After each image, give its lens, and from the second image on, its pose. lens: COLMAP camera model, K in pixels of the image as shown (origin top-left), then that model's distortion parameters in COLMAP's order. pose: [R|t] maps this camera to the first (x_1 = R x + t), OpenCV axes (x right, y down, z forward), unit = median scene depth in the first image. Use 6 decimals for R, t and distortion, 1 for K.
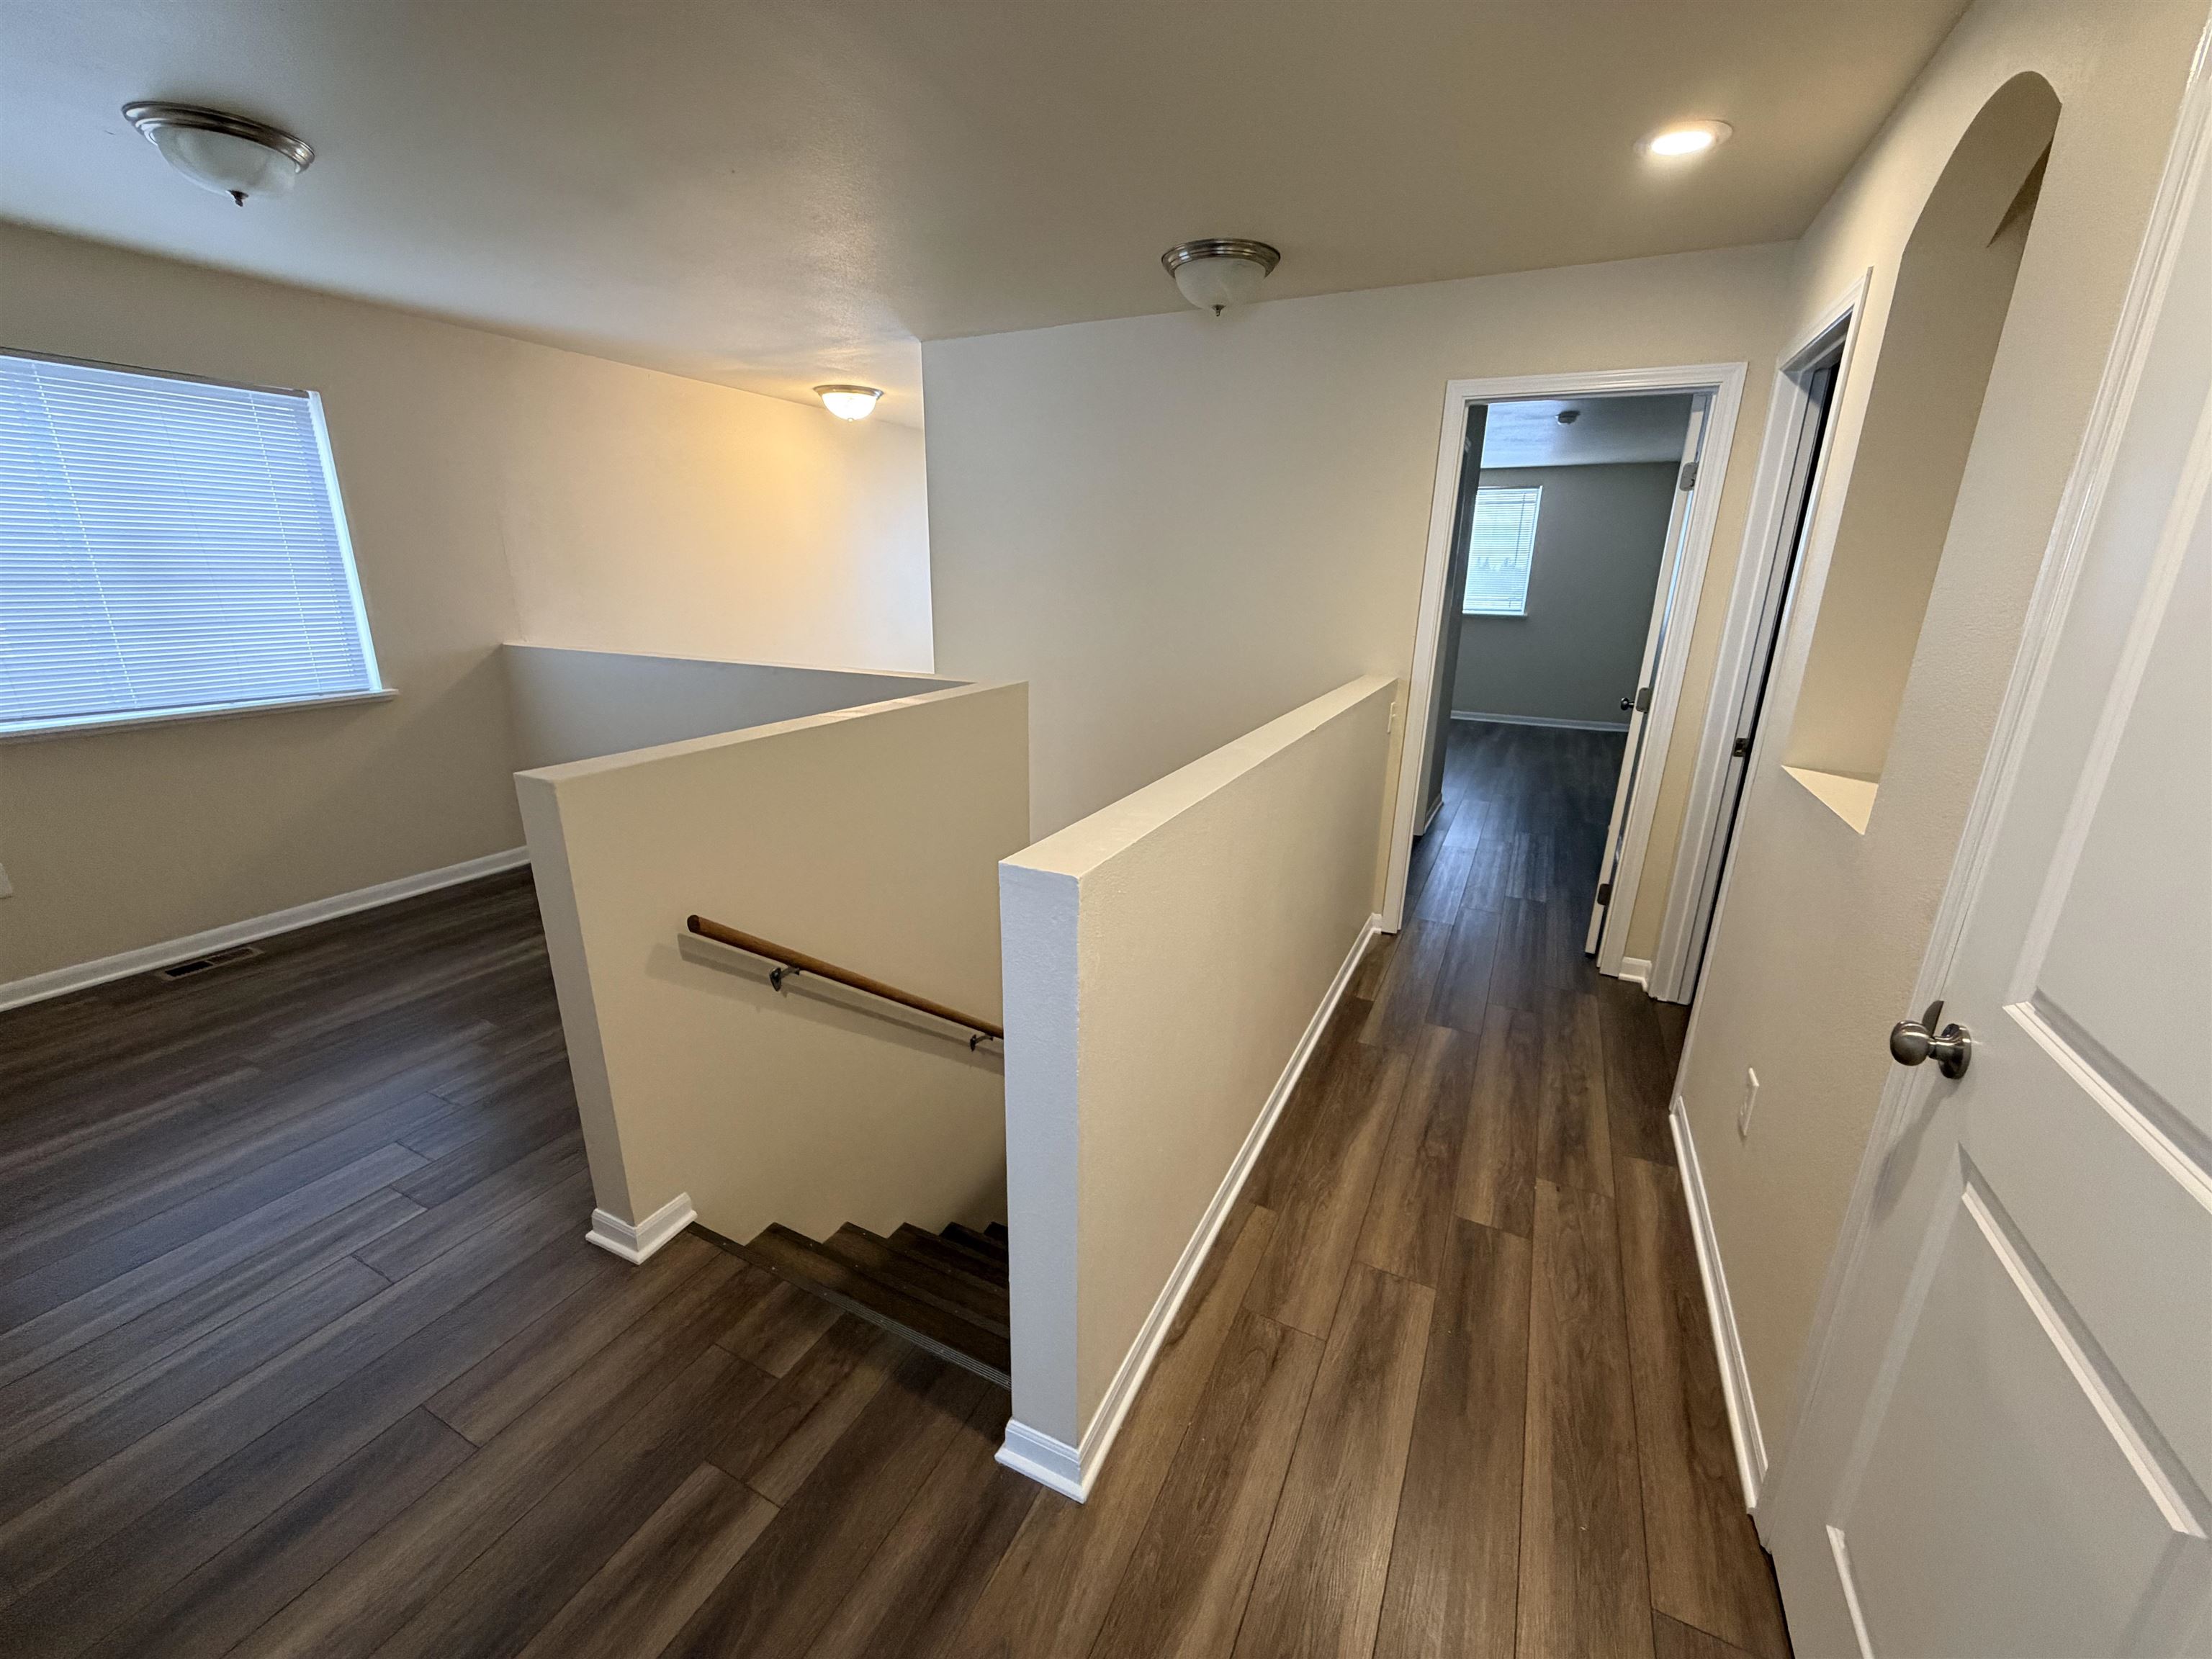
lens RADIAL K [[881.9, 0, 1099.0], [0, 881.9, 830.1], [0, 0, 1]] dist [0.000610, -0.000294]
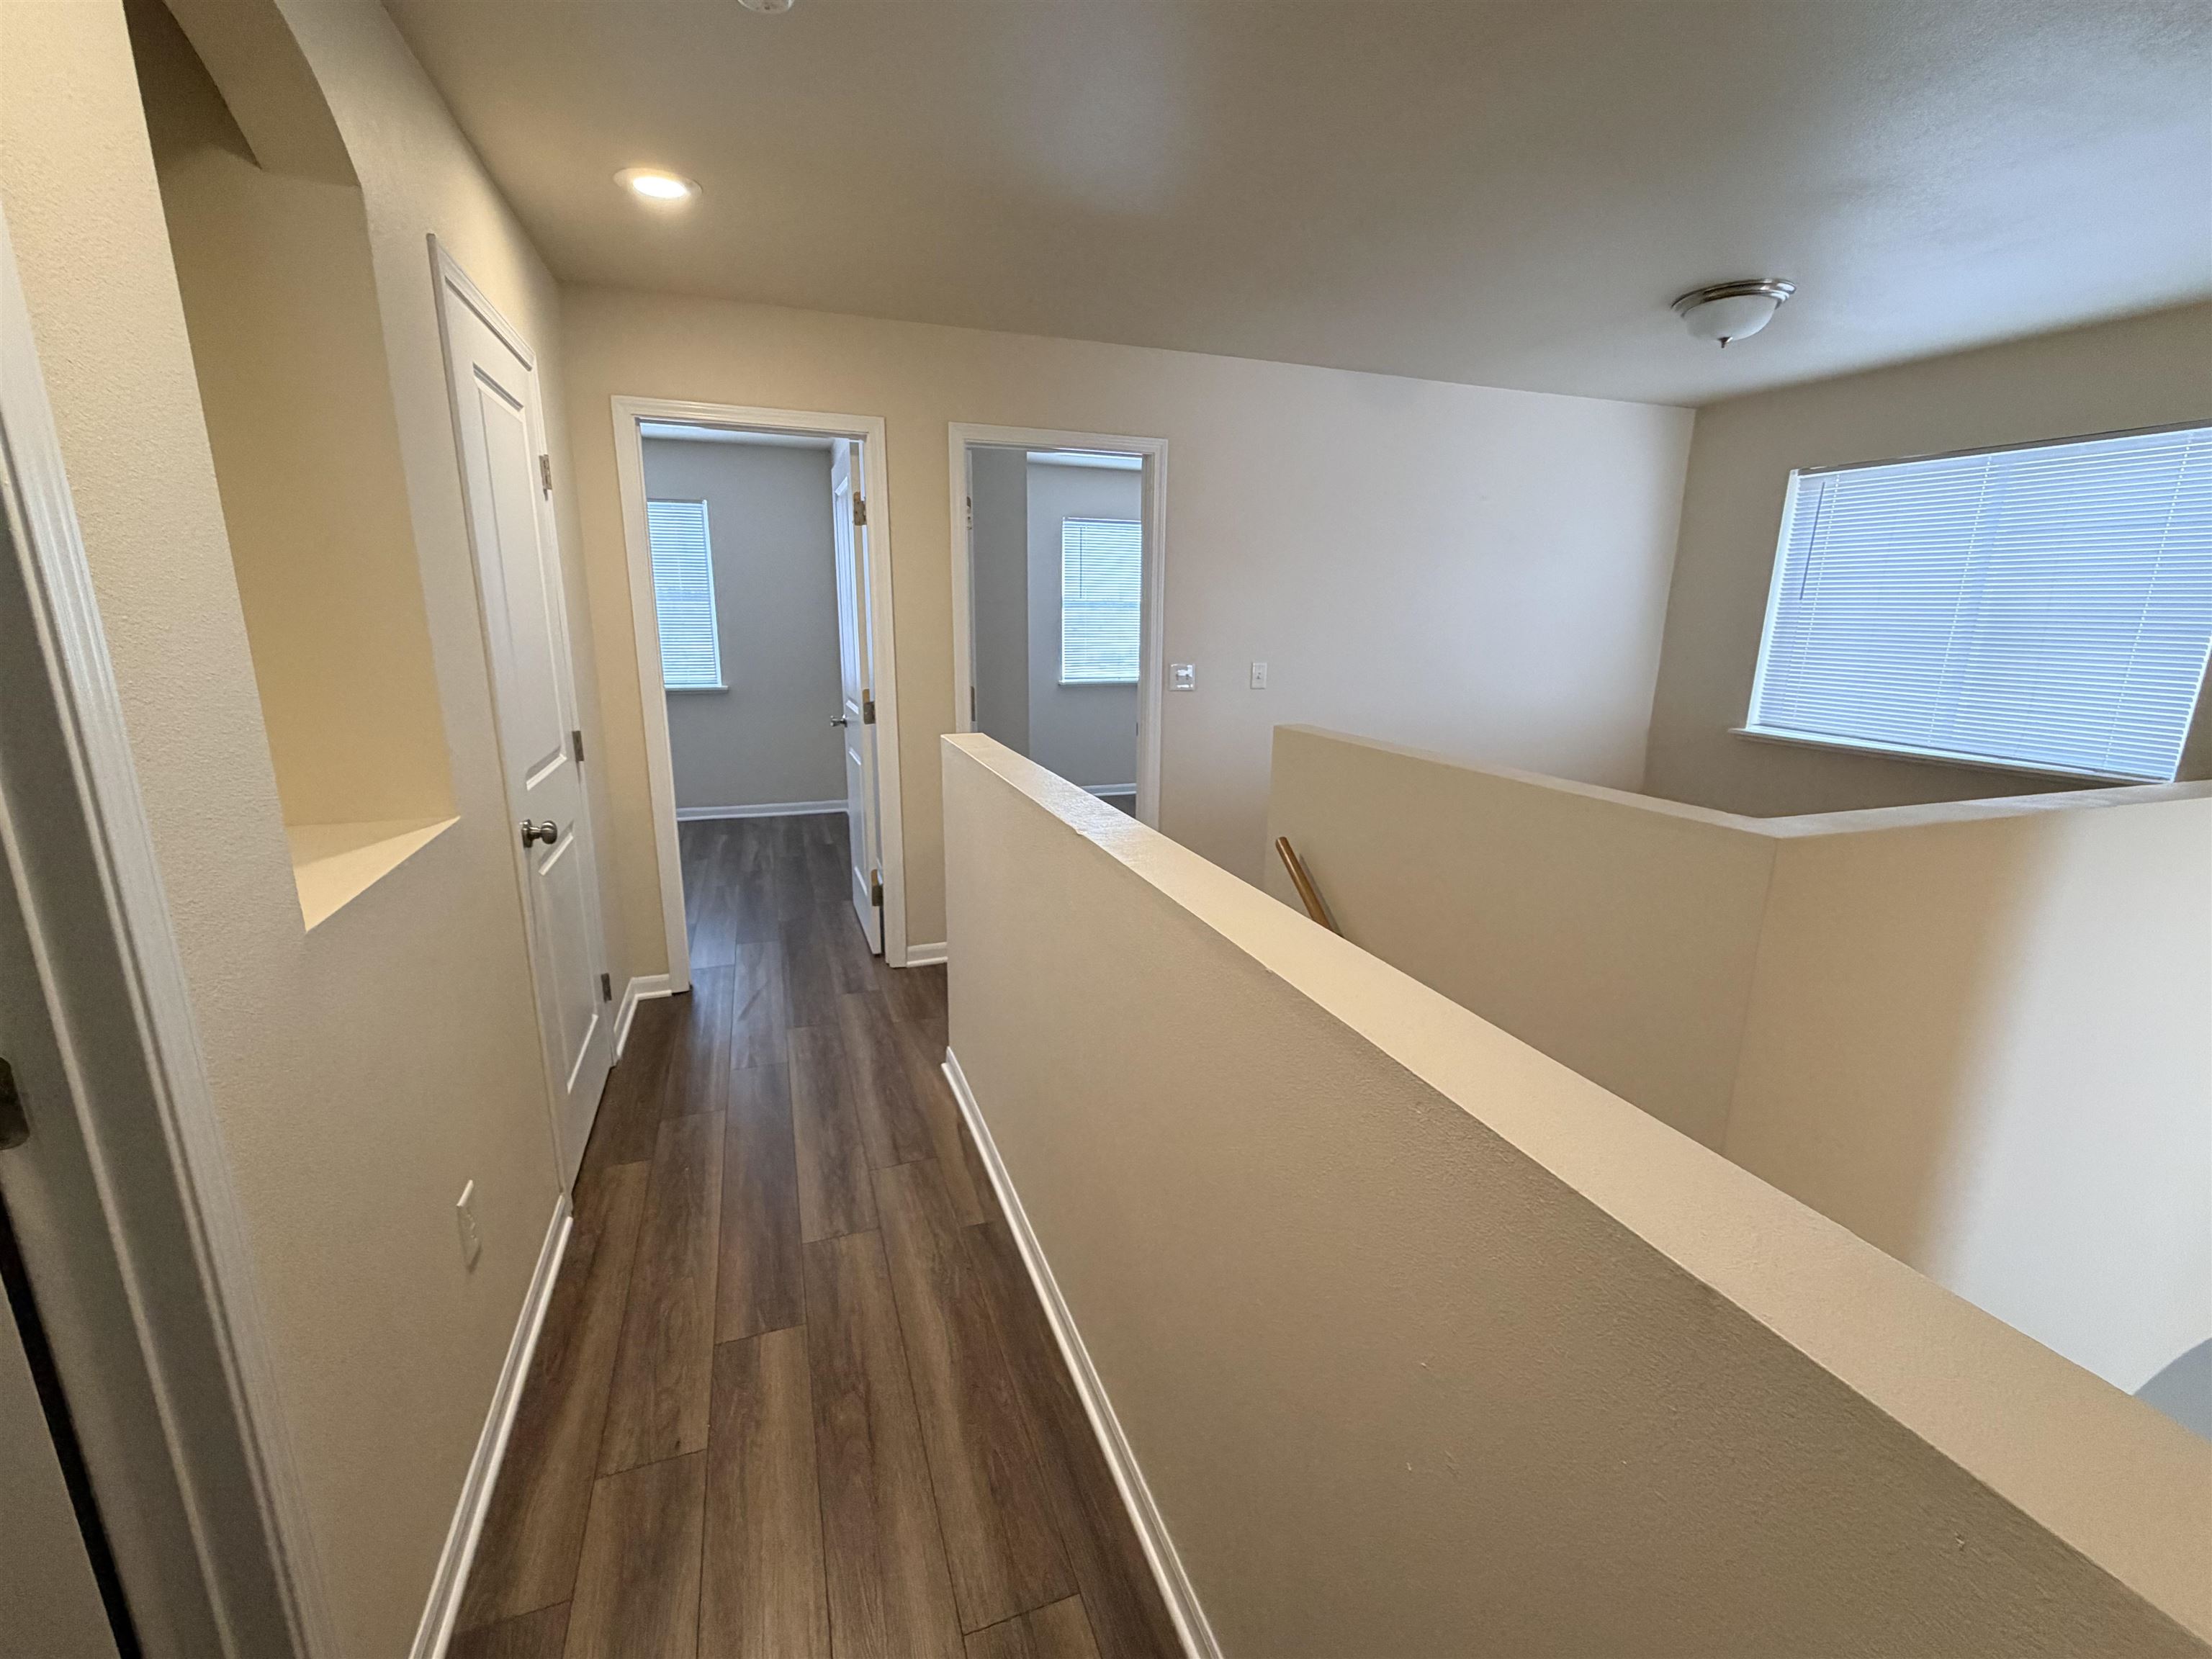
lens RADIAL K [[901.6, 0, 1078.2], [0, 901.6, 819.5], [0, 0, 1]] dist [-0.000052, -0.000197]
pose [[-0.695560, 0.141620, -0.704372, 0.662496], [-0.228693, 0.885747, 0.403920, -0.360002], [0.681098, 0.442036, -0.583703, 1.278625]]
